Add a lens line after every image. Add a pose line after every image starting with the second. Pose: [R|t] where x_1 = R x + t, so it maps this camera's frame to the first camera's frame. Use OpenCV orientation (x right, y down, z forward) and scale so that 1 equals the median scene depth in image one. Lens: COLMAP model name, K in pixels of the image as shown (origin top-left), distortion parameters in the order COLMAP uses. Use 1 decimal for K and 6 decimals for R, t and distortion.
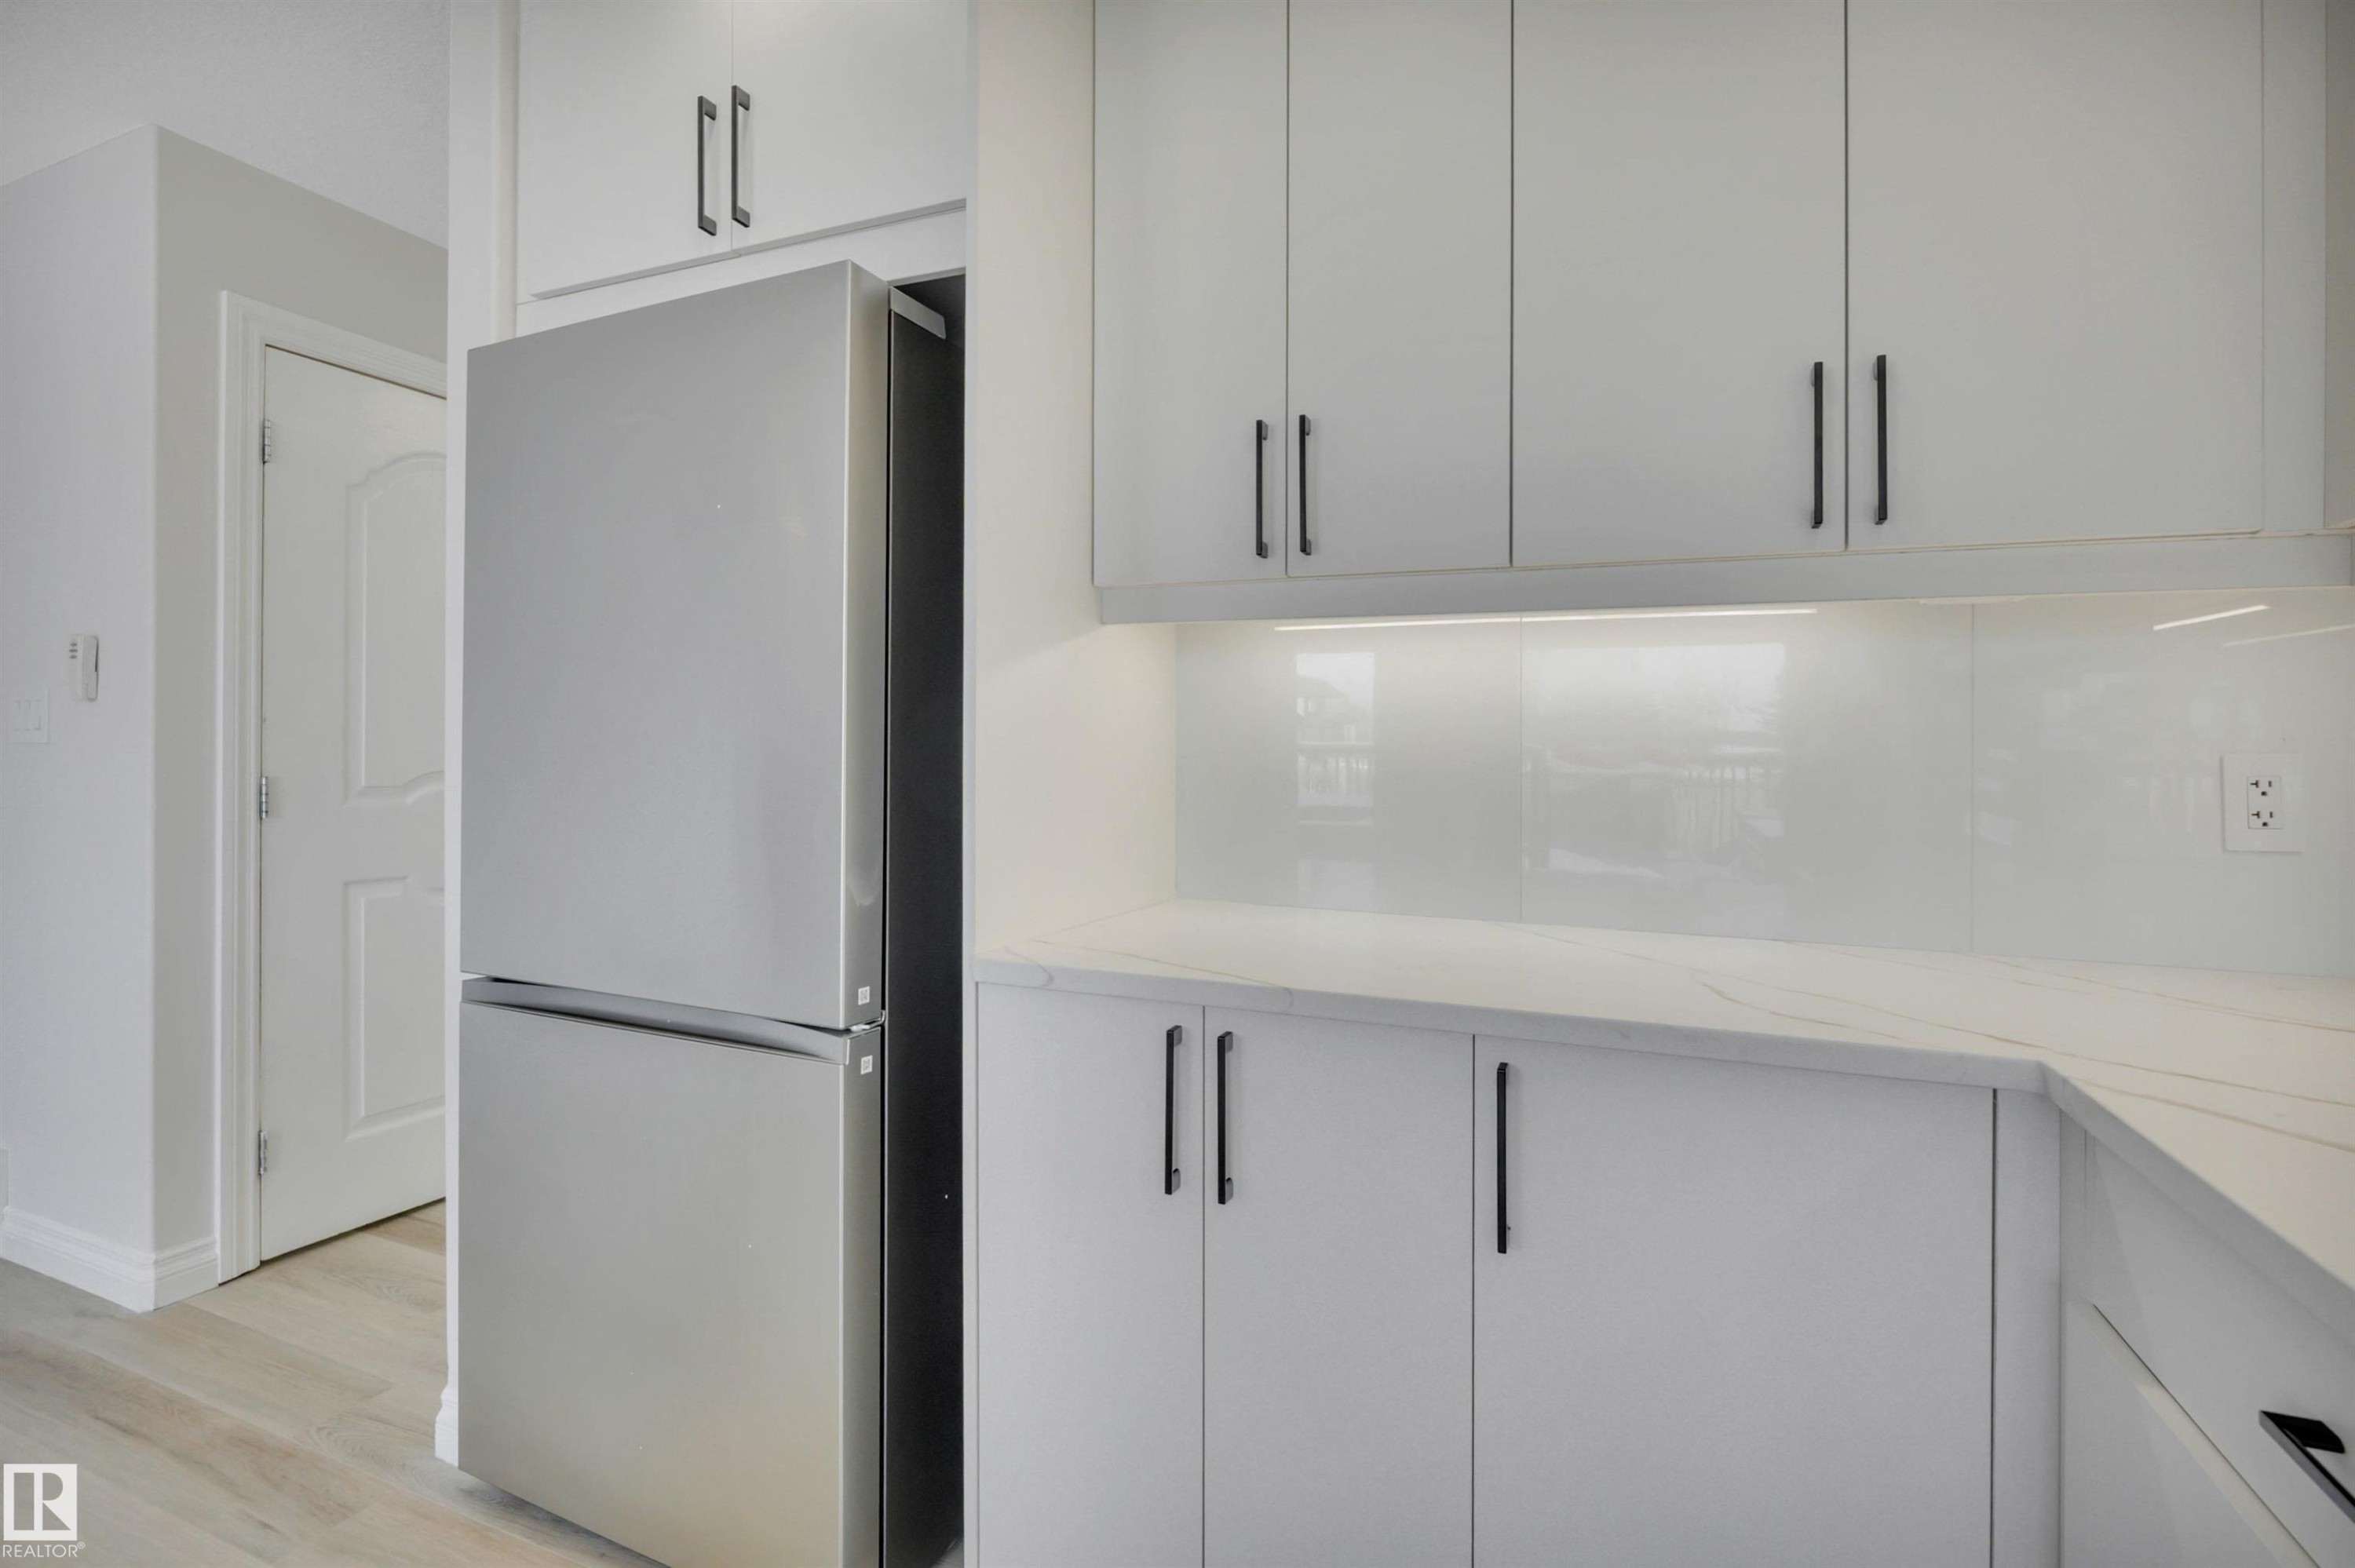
lens RADIAL K [[1117.3, 0, 1139.8], [0, 1117.3, 756.2], [0, 0, 1]] dist [0.004832, -0.000477]
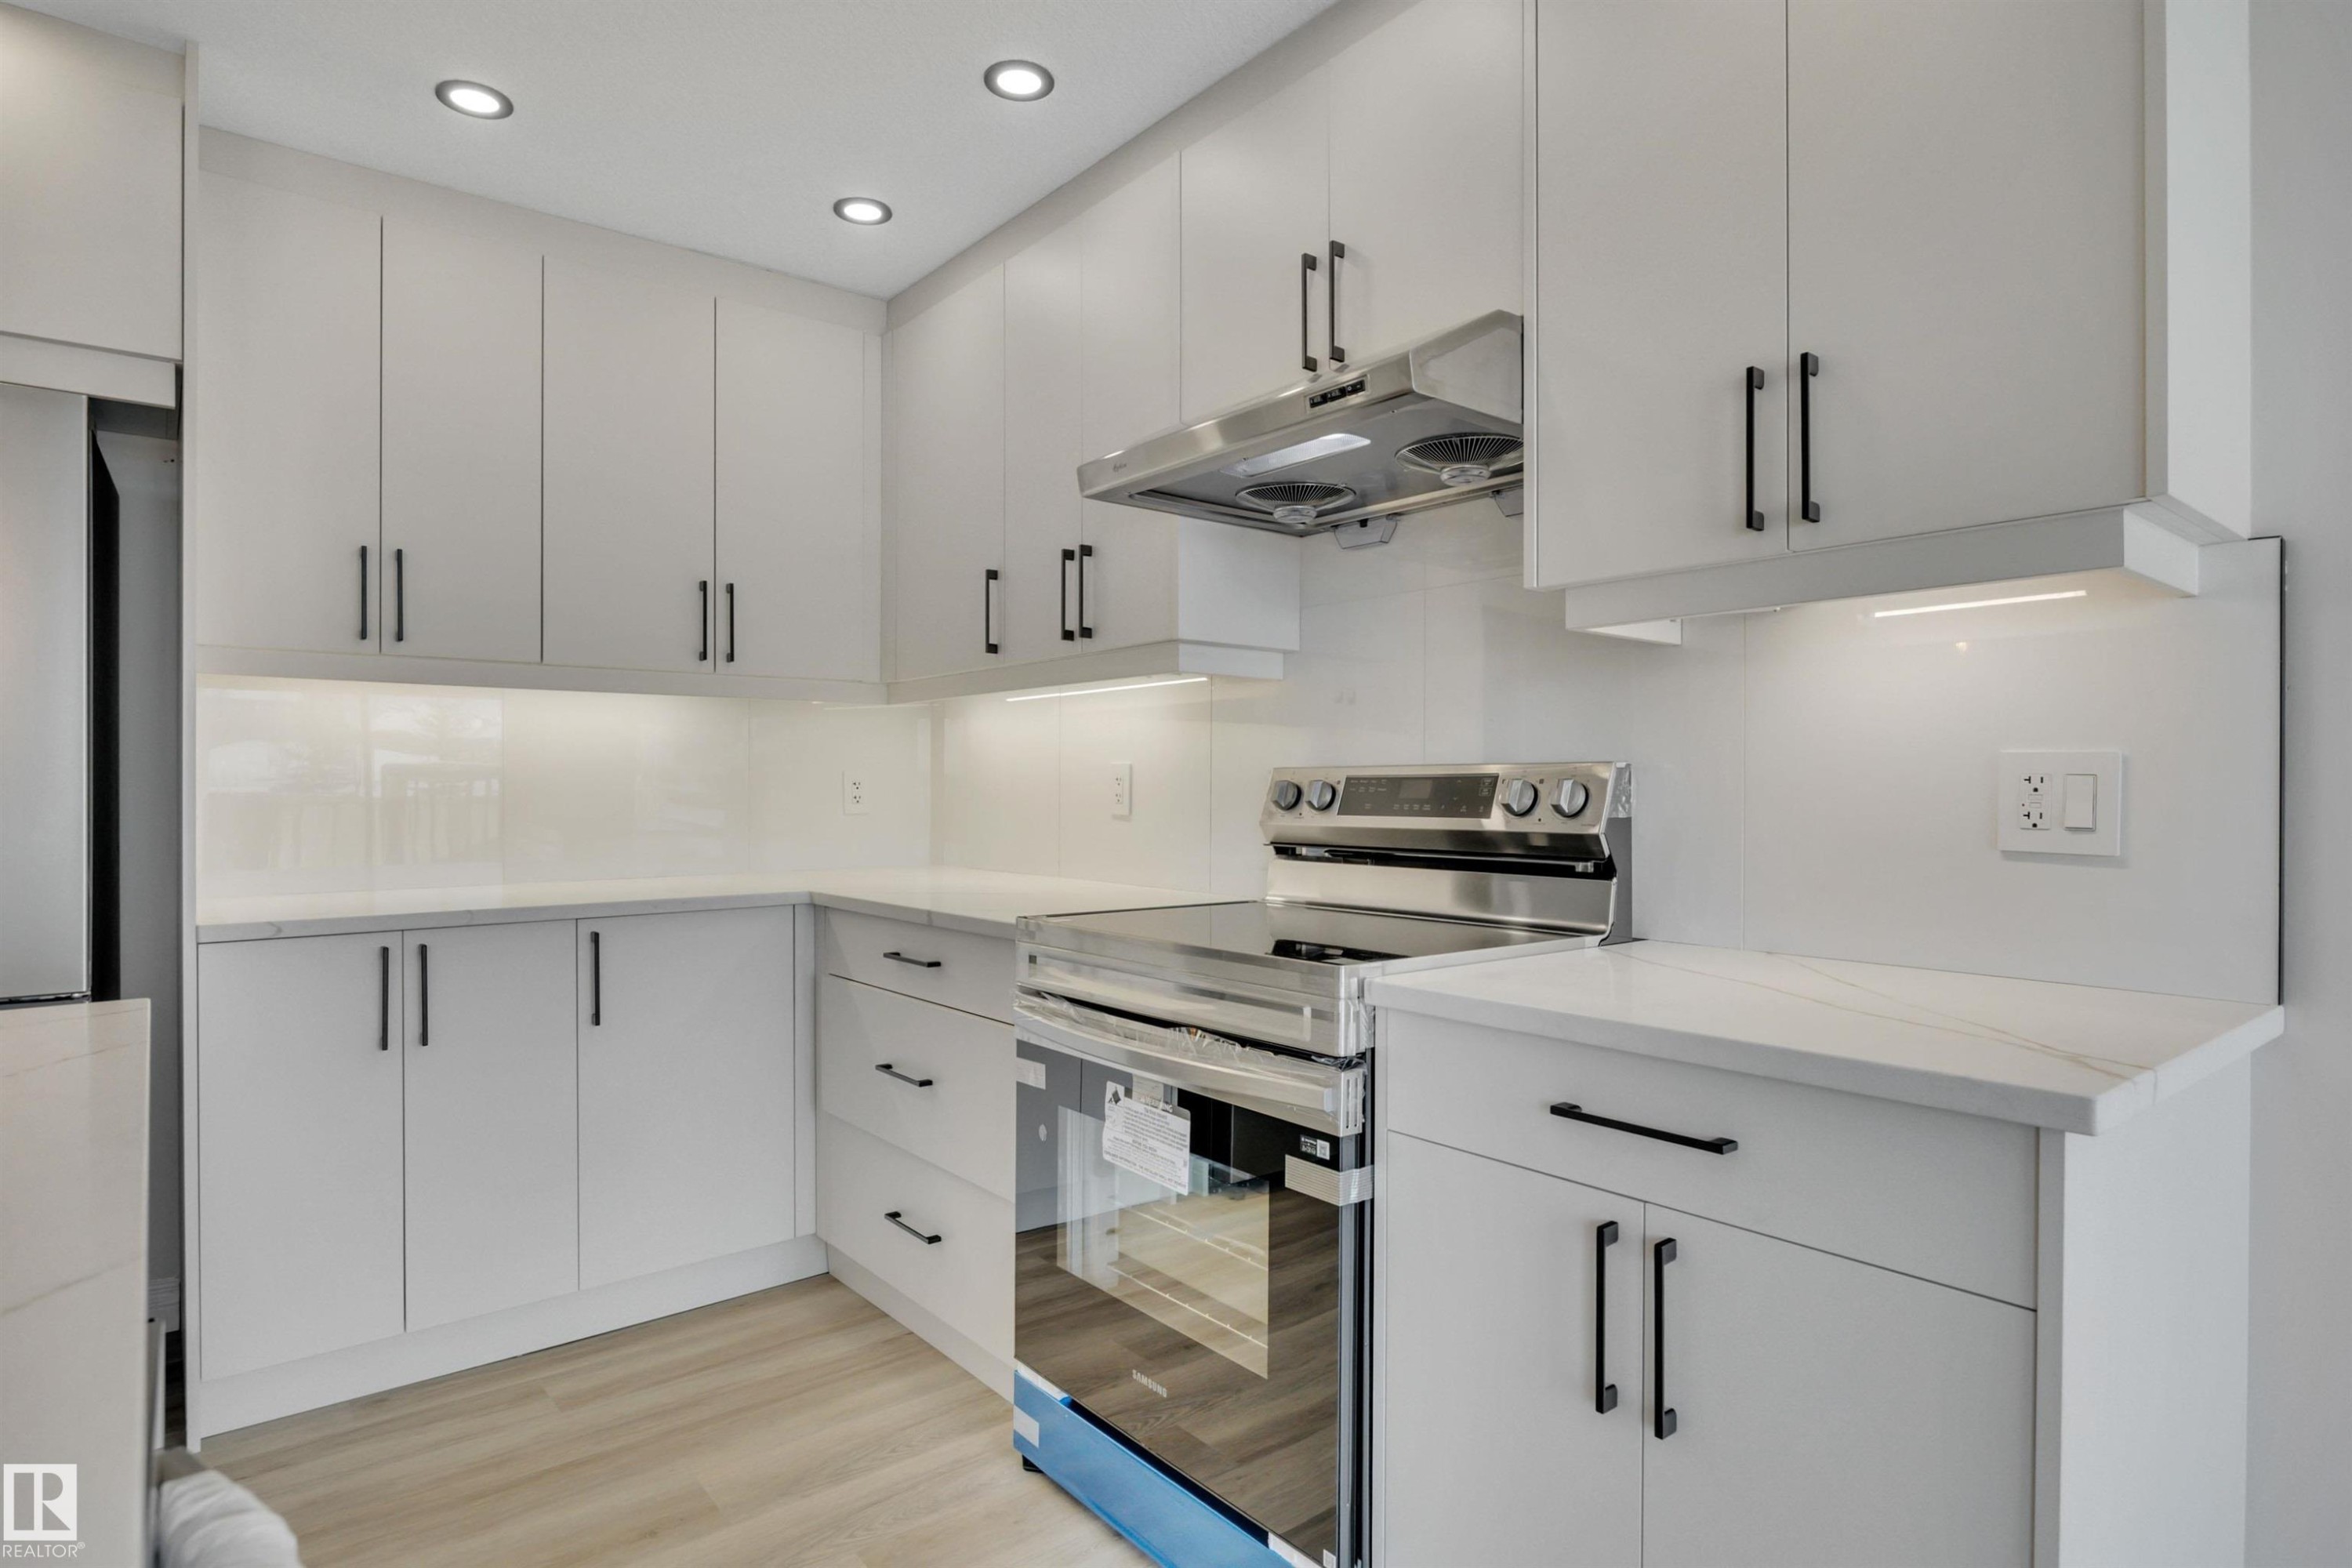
lens RADIAL K [[1203.9, 0, 1194.4], [0, 1203.9, 803.0], [0, 0, 1]] dist [-0.001038, -0.000347]
pose [[0.463111, -0.030399, 0.885779, -0.875831], [0.001022, 0.999429, 0.033765, -0.018855], [-0.886300, -0.014732, 0.462878, -0.758201]]
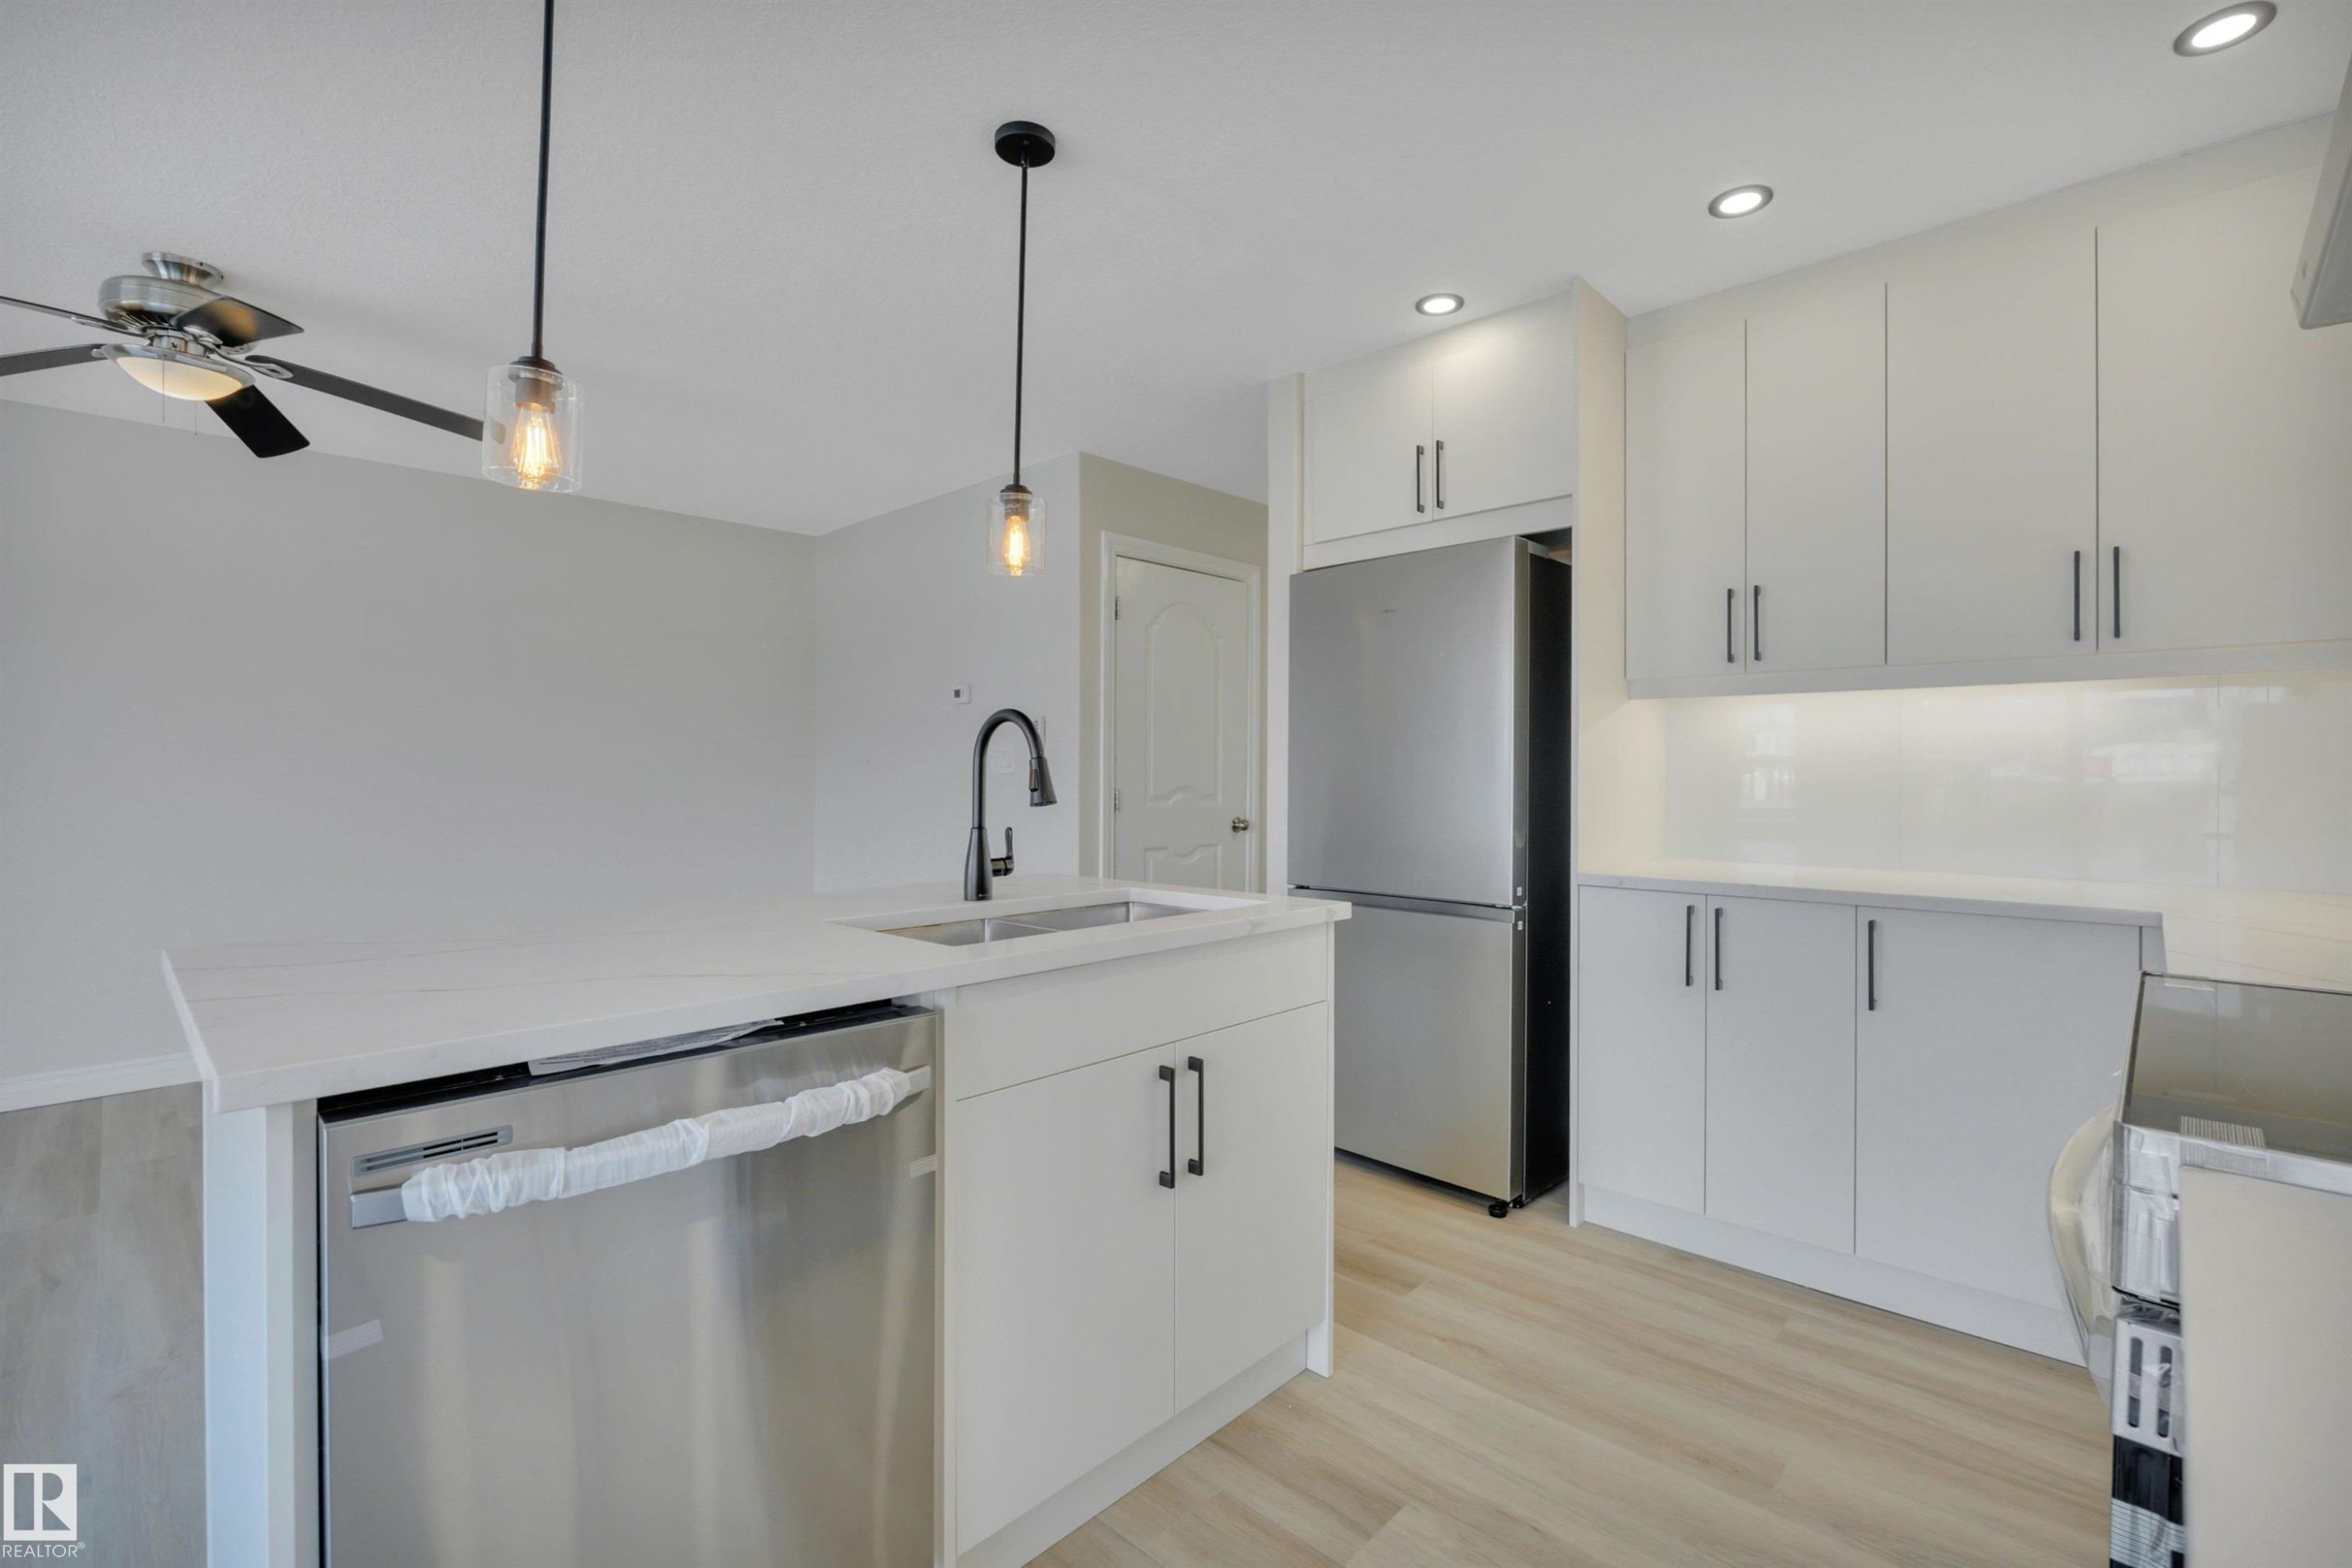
lens RADIAL K [[1021.6, 0, 1203.7], [0, 1021.6, 794.4], [0, 0, 1]] dist [-0.002827, 0.000747]
pose [[0.947880, -0.008506, -0.318513, -0.199043], [0.016069, 0.999648, 0.021123, -0.013049], [0.318221, -0.025140, 0.947683, -0.963438]]
